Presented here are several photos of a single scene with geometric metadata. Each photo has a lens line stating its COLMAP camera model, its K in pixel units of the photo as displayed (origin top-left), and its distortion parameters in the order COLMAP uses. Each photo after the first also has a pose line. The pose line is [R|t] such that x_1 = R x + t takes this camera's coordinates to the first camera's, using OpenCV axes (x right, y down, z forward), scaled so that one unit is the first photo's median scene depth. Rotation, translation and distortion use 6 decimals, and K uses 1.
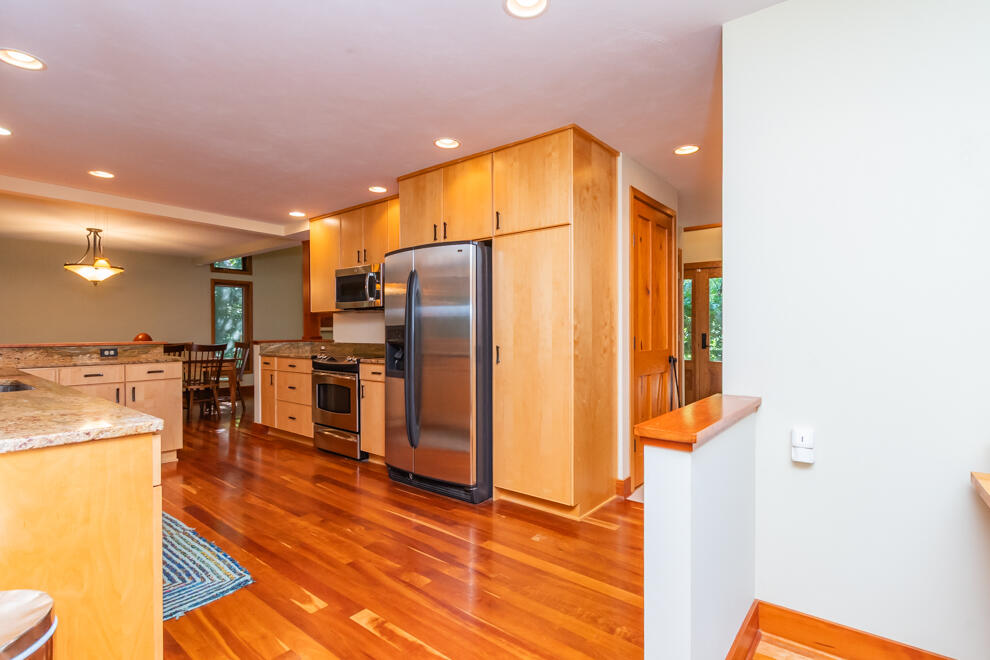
lens RADIAL K [[479.1, 0, 496.6], [0, 479.1, 334.2], [0, 0, 1]] dist [0.001016, -0.000351]
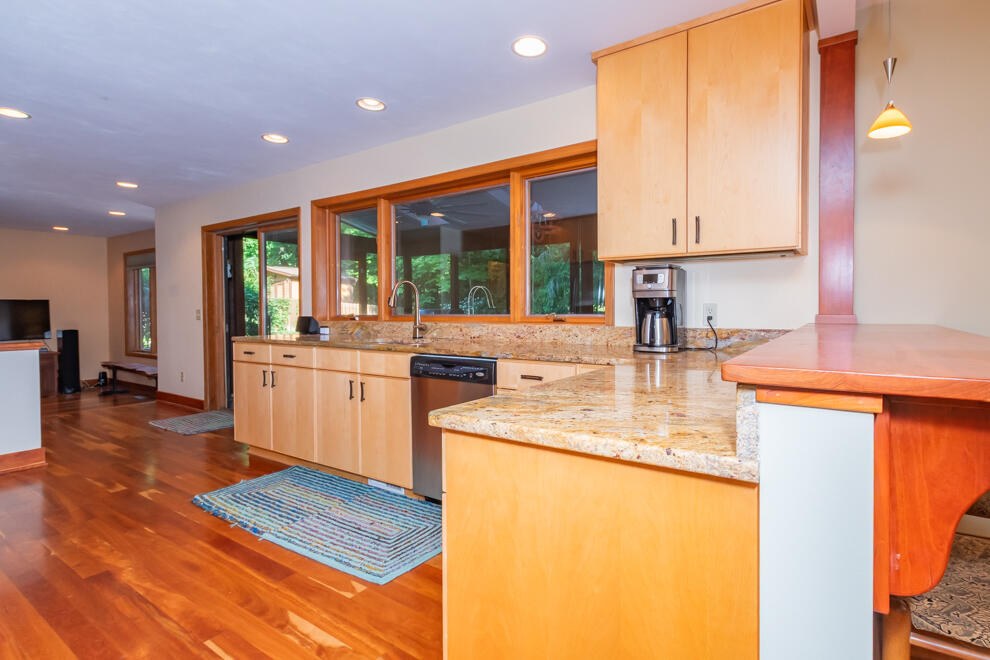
lens RADIAL K [[469.7, 0, 558.0], [0, 469.7, 316.0], [0, 0, 1]] dist [0.001584, -0.001036]
pose [[-0.989829, 0.010394, -0.141881, -0.693869], [0.006474, 0.999585, 0.028061, -0.003454], [0.142114, 0.026857, -0.989486, 1.262046]]
